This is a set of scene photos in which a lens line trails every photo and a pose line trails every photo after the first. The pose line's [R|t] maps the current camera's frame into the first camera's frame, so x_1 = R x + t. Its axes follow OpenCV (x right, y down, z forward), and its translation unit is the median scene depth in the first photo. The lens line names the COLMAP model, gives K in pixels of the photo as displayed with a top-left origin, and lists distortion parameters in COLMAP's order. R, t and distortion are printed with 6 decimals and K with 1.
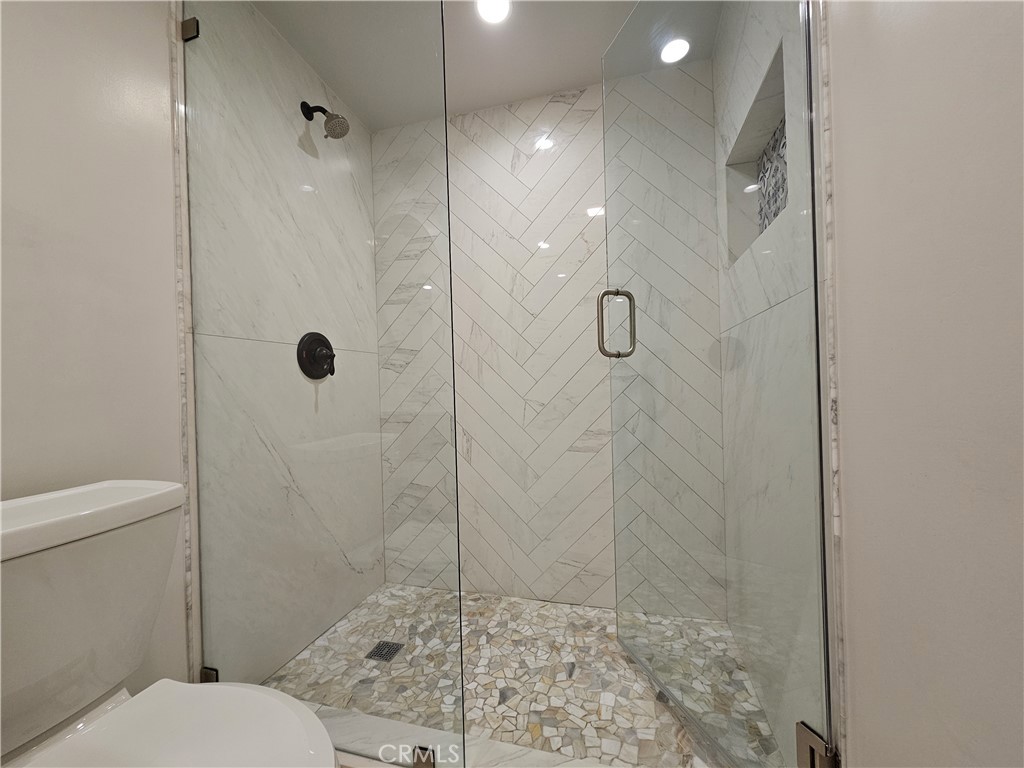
lens RADIAL K [[419.9, 0, 513.3], [0, 419.9, 385.6], [0, 0, 1]] dist [0.004204, -0.000380]
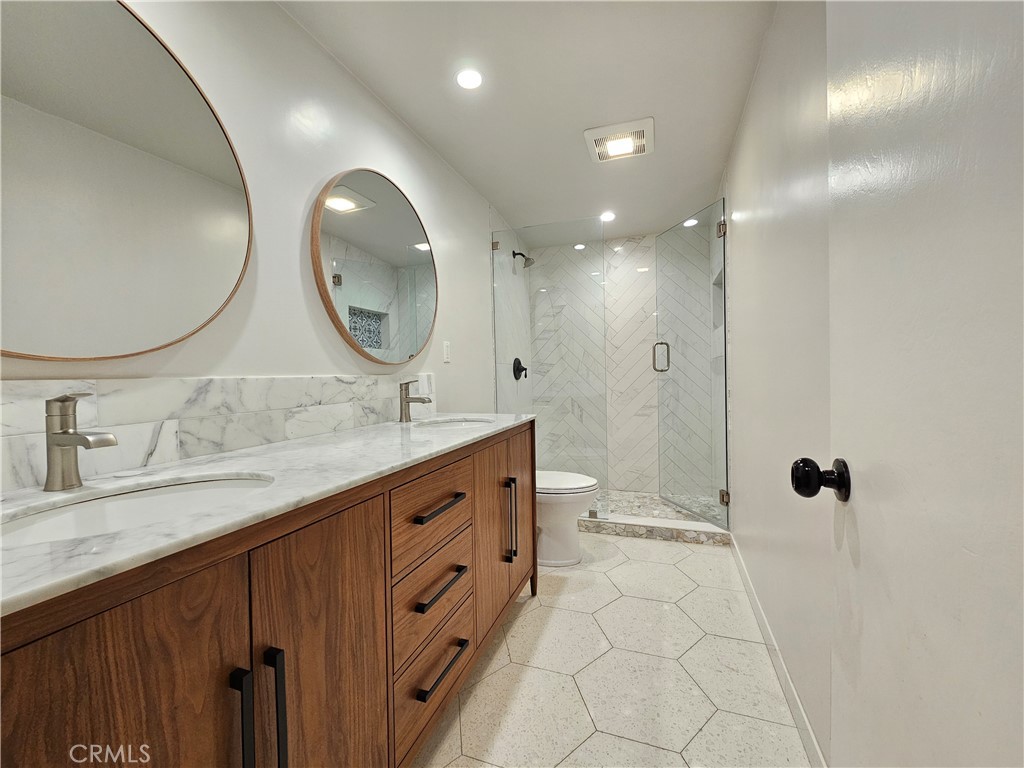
lens RADIAL K [[419.9, 0, 513.8], [0, 419.9, 386.6], [0, 0, 1]] dist [0.004204, -0.000380]
pose [[0.997961, 0.007199, -0.063423, -0.324928], [-0.005837, 0.999749, 0.021639, -0.024410], [0.063563, -0.021225, 0.997752, -1.061078]]
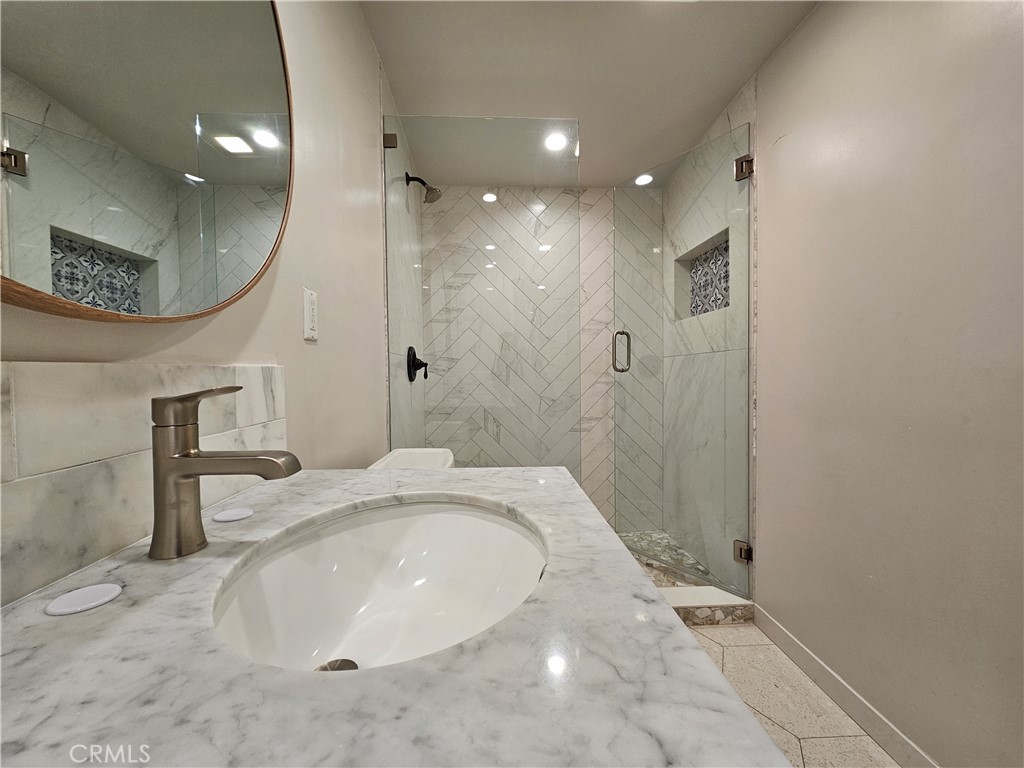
lens RADIAL K [[419.9, 0, 513.8], [0, 419.9, 386.9], [0, 0, 1]] dist [0.004204, -0.000380]
pose [[0.946394, 0.009443, 0.322878, -0.549811], [-0.015428, 0.999753, 0.015981, -0.022762], [-0.322647, -0.020106, 0.946306, -0.345333]]
